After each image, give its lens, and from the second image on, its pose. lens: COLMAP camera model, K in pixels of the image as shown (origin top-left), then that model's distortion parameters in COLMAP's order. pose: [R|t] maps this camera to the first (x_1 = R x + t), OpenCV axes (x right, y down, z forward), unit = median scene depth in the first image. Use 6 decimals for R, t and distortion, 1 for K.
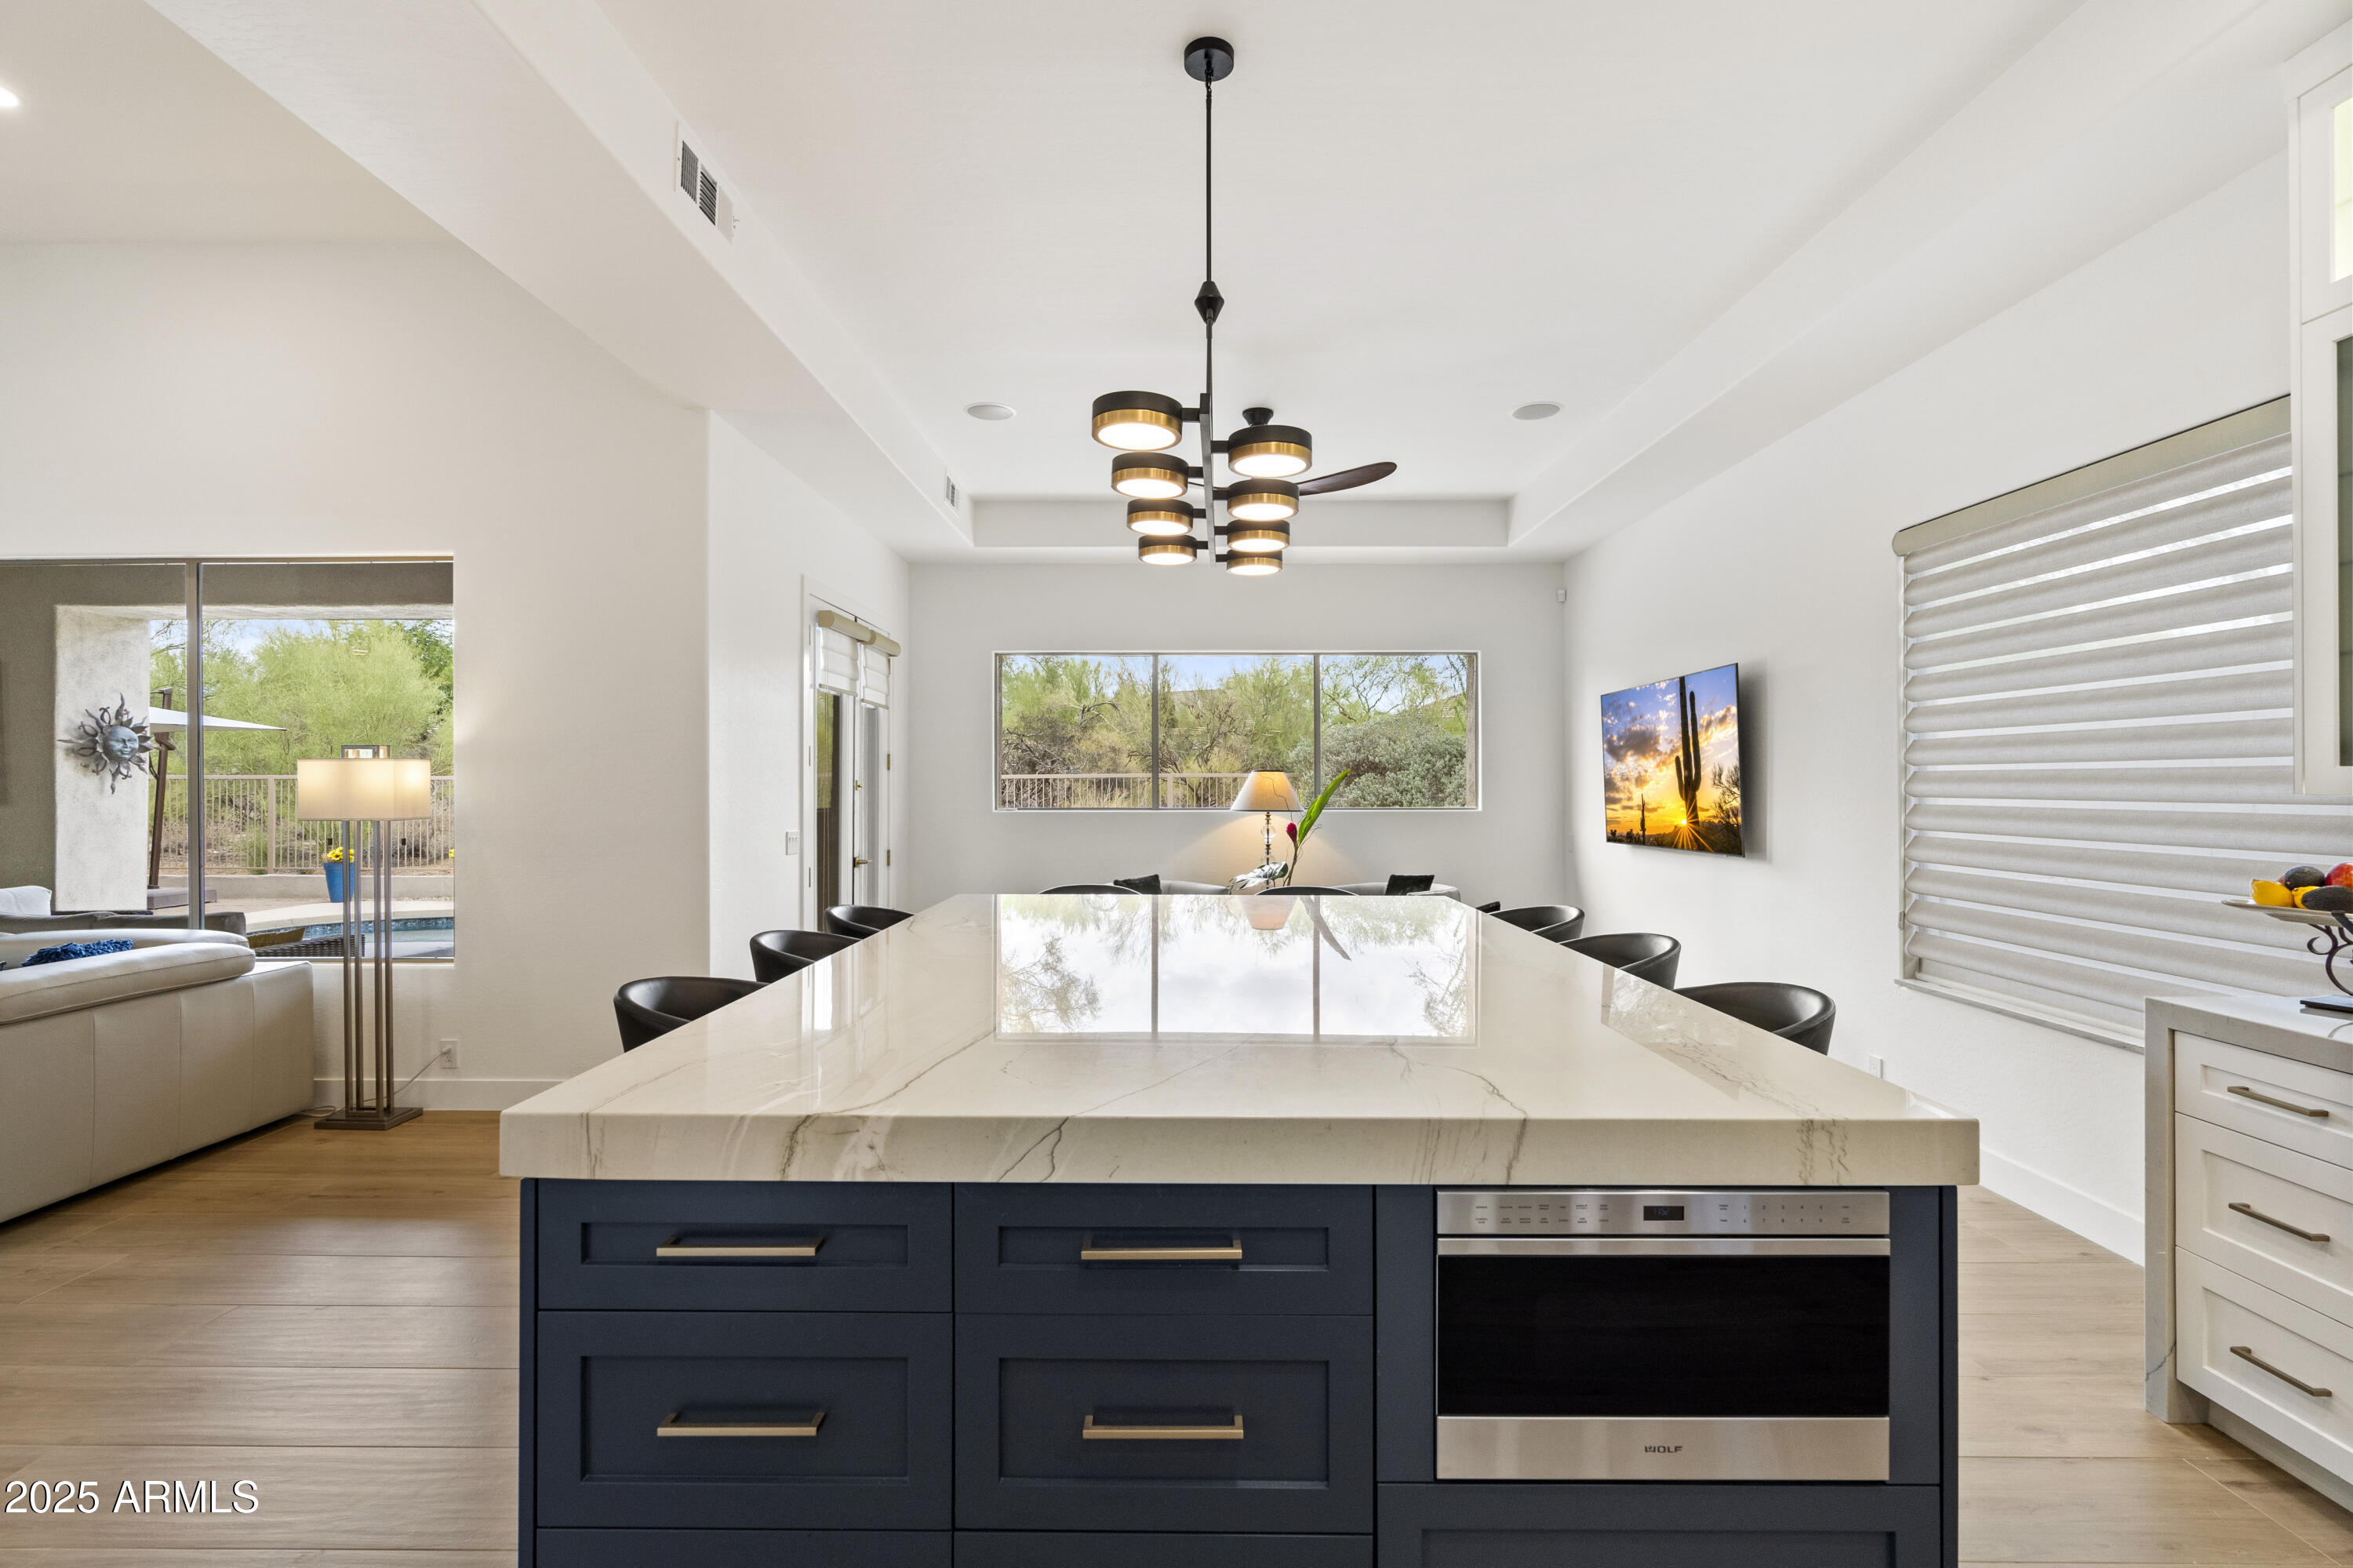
lens RADIAL K [[1063.5, 0, 1164.3], [0, 1063.5, 779.9], [0, 0, 1]] dist [-0.001665, 0.001337]
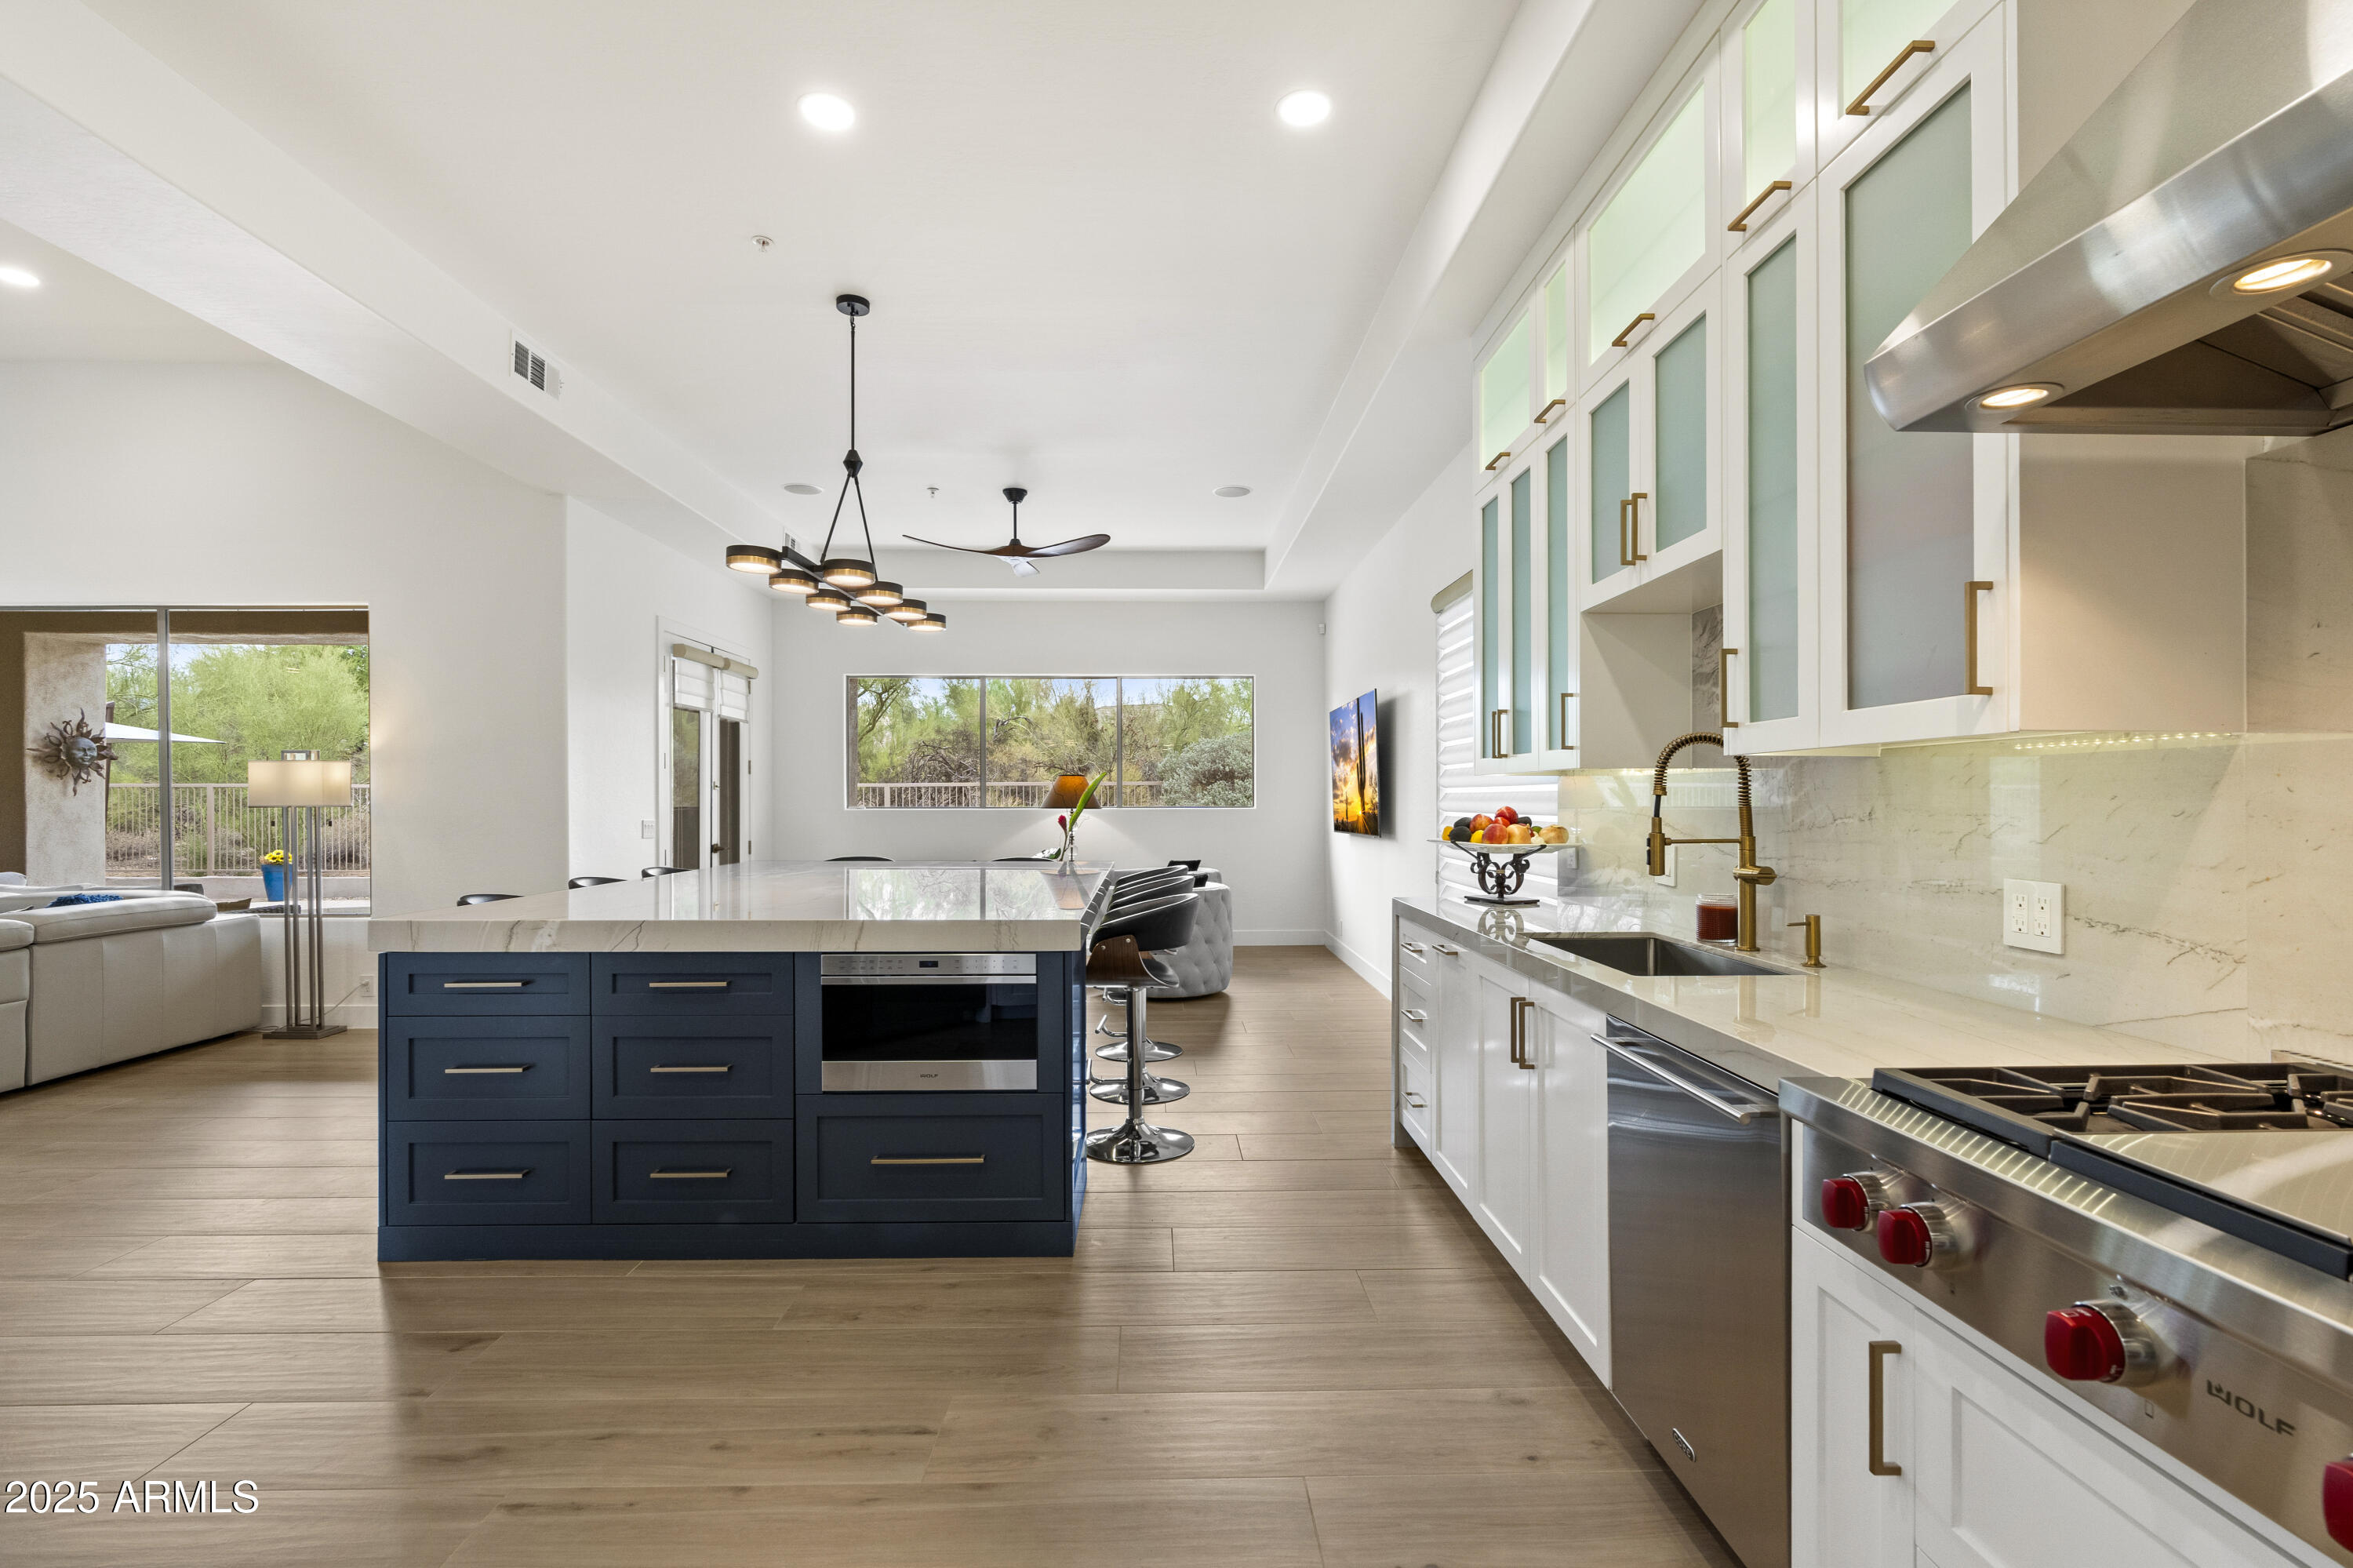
lens RADIAL K [[1063.5, 0, 1155.0], [0, 1063.5, 802.3], [0, 0, 1]] dist [-0.001665, 0.001337]
pose [[0.999475, -0.000973, 0.032387, 0.198534], [0.000696, 0.999963, 0.008560, 0.015618], [-0.032394, -0.008533, 0.999439, -0.263647]]
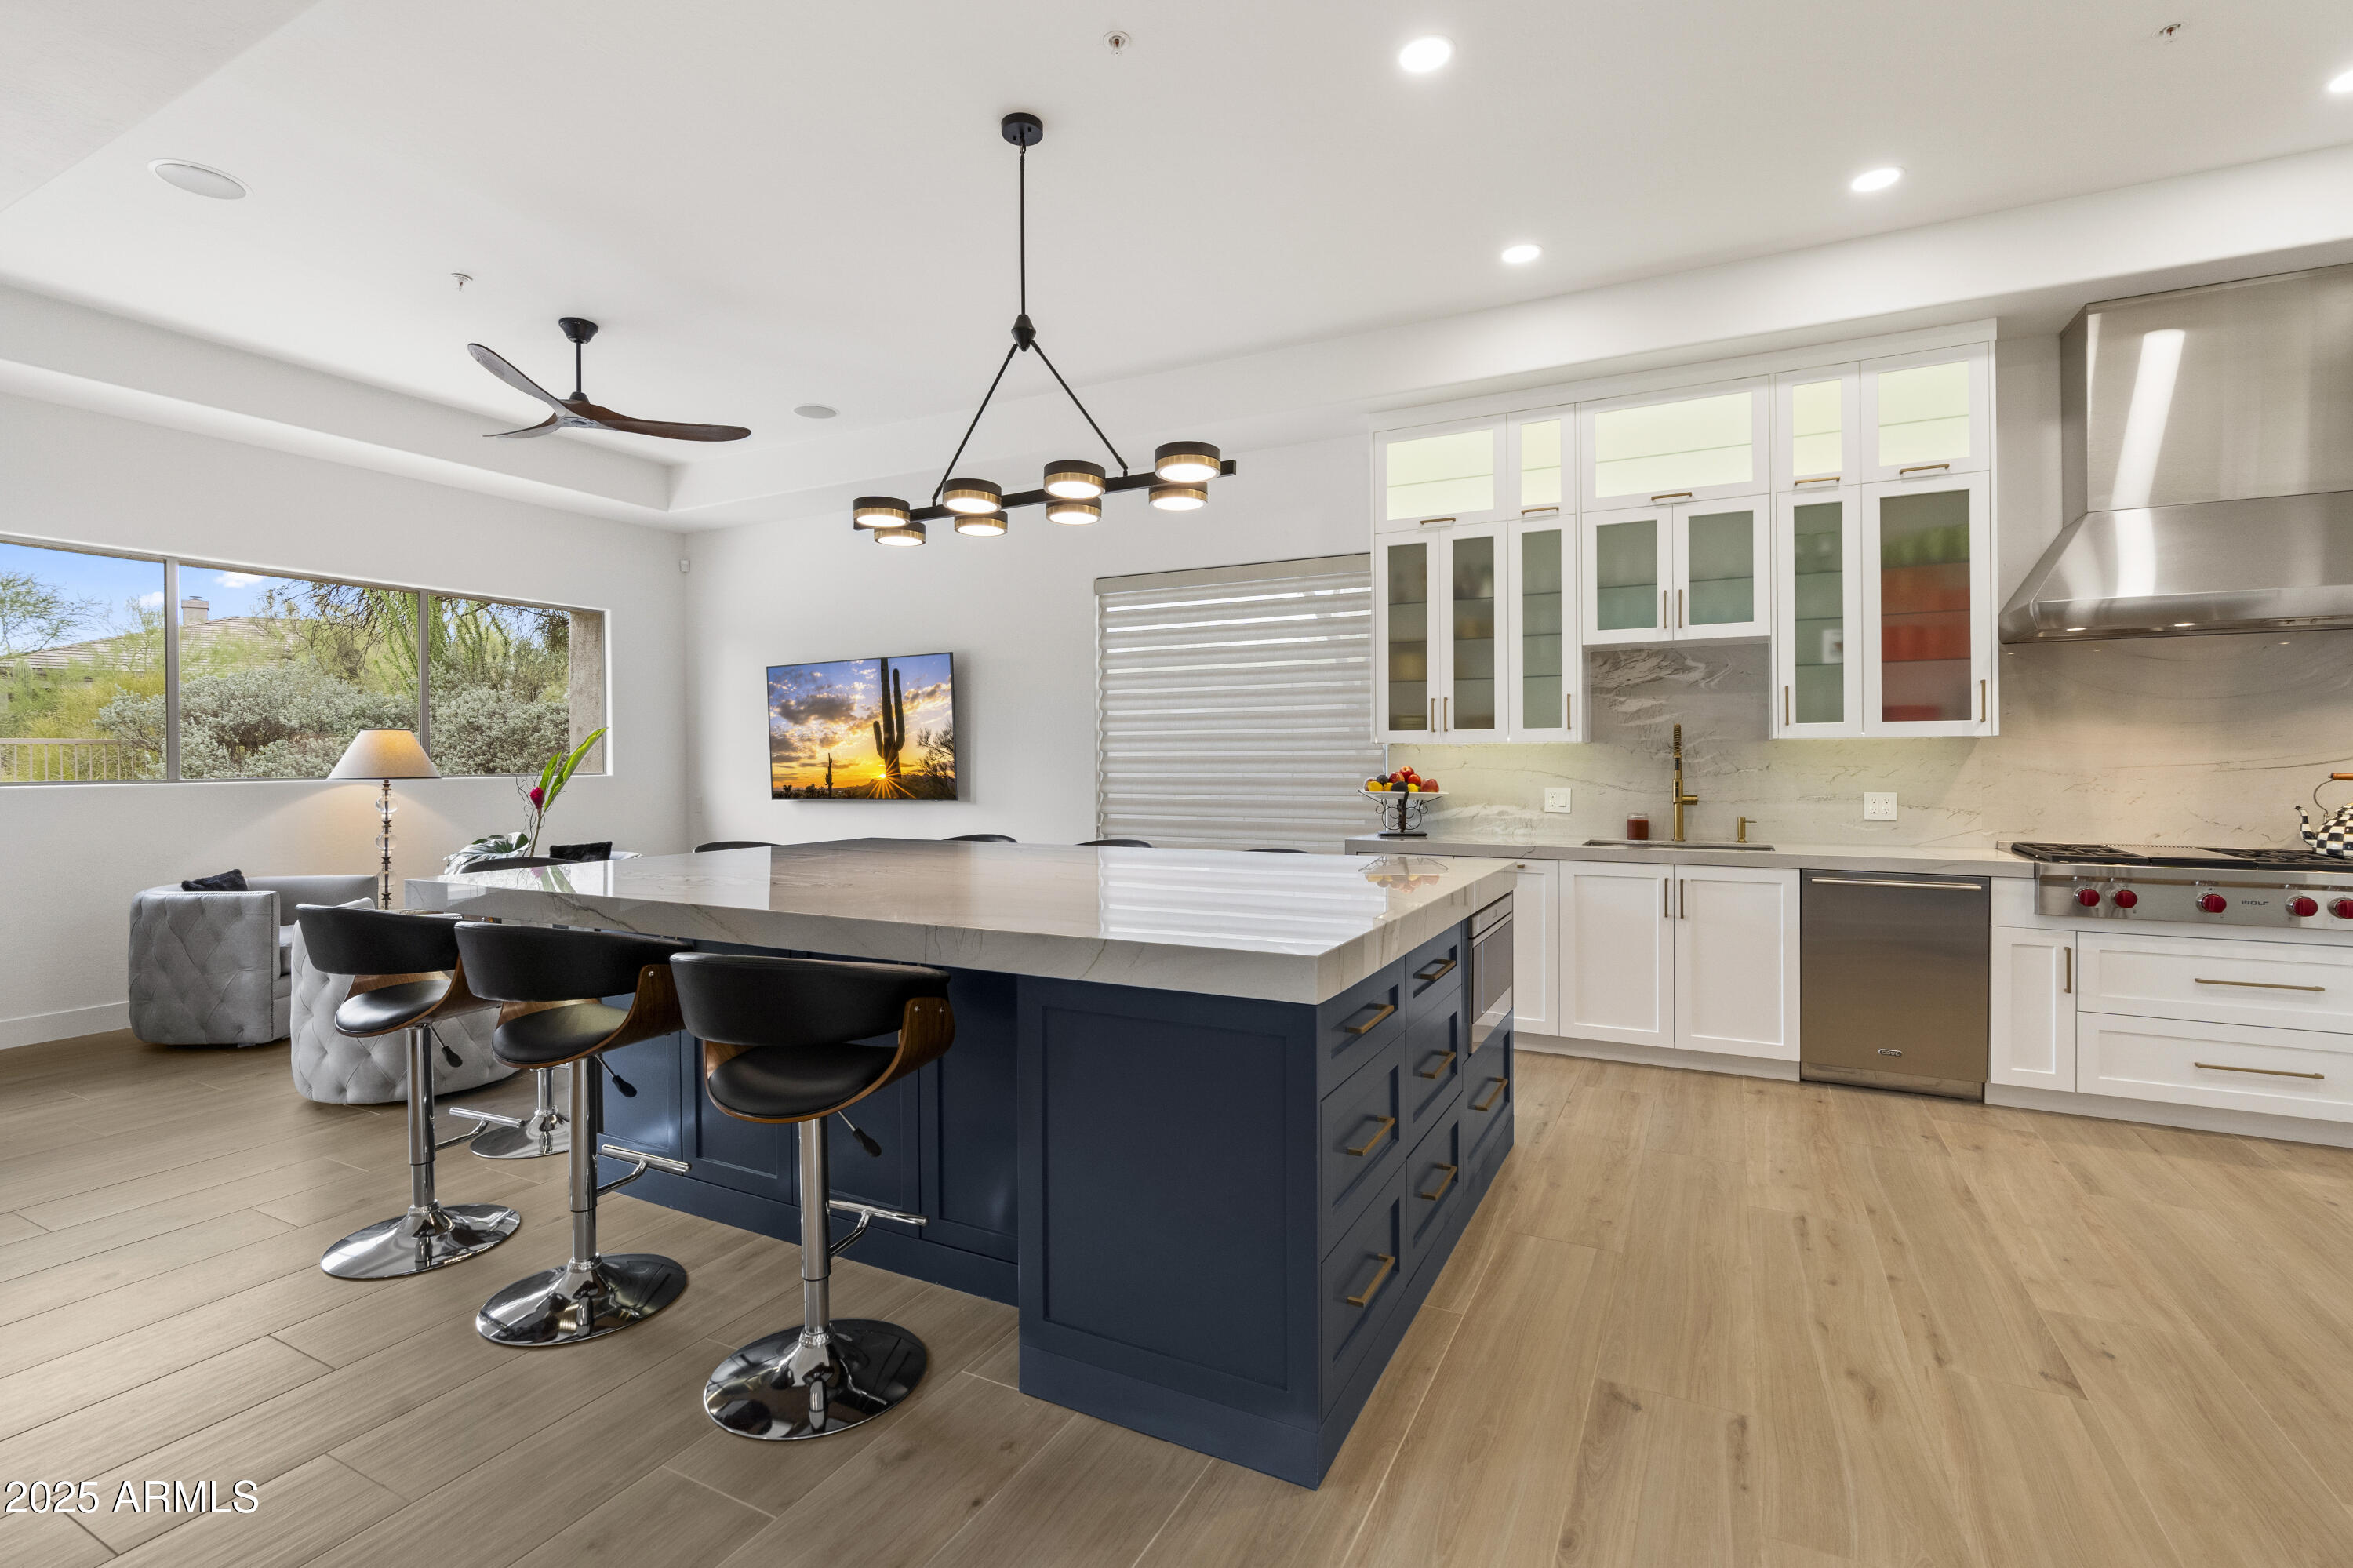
lens RADIAL K [[1063.5, 0, 1187.9], [0, 1063.5, 761.7], [0, 0, 1]] dist [-0.001665, 0.001337]
pose [[0.452937, -0.007906, 0.891507, -0.444330], [-0.001103, 0.999955, 0.009429, 0.012045], [-0.891542, -0.005254, 0.452908, 0.129238]]
